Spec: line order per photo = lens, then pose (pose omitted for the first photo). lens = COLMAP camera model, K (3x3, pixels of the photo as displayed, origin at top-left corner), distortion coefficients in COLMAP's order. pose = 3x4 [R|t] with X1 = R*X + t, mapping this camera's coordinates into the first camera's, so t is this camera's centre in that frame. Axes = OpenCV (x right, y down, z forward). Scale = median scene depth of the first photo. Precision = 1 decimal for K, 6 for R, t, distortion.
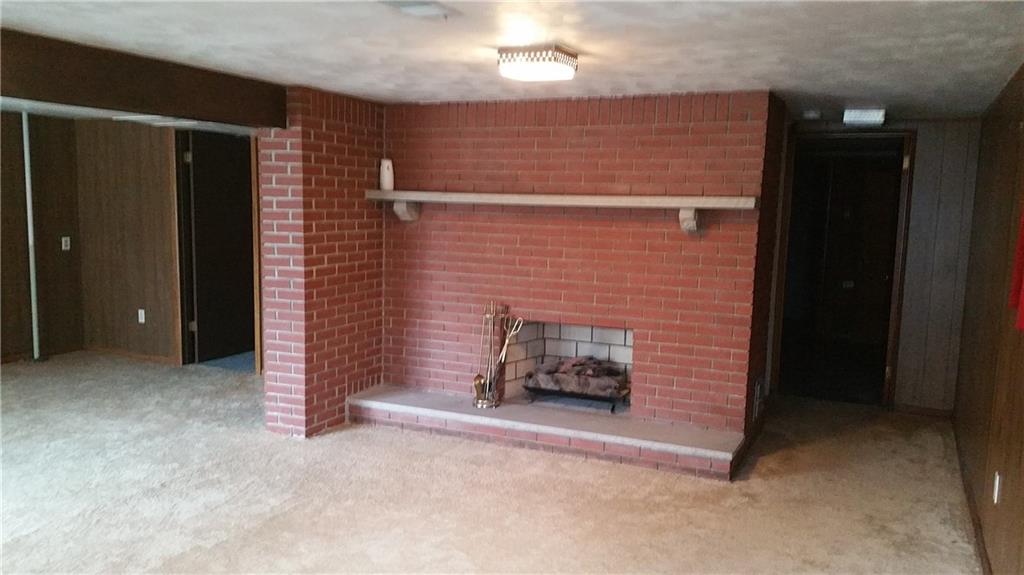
lens RADIAL K [[818.3, 0, 535.4], [0, 818.3, 302.3], [0, 0, 1]] dist [0.039693, -0.103515]
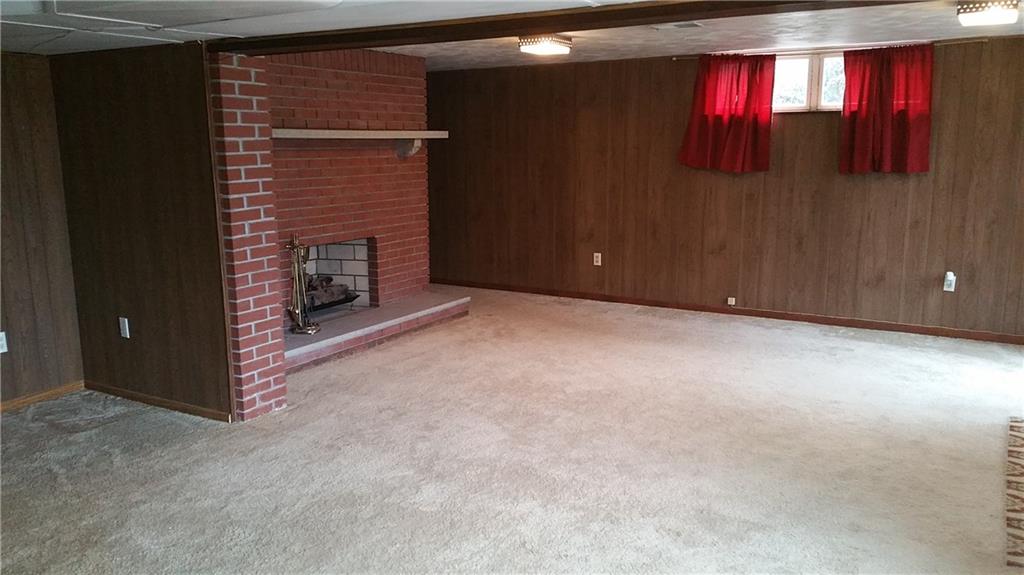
lens RADIAL K [[818.3, 0, 507.1], [0, 818.3, 291.3], [0, 0, 1]] dist [0.039693, -0.103515]
pose [[0.122709, -0.205512, 0.970931, -1.128419], [0.143798, 0.971682, 0.187498, -0.094040], [-0.981970, 0.116610, 0.148786, 0.630694]]
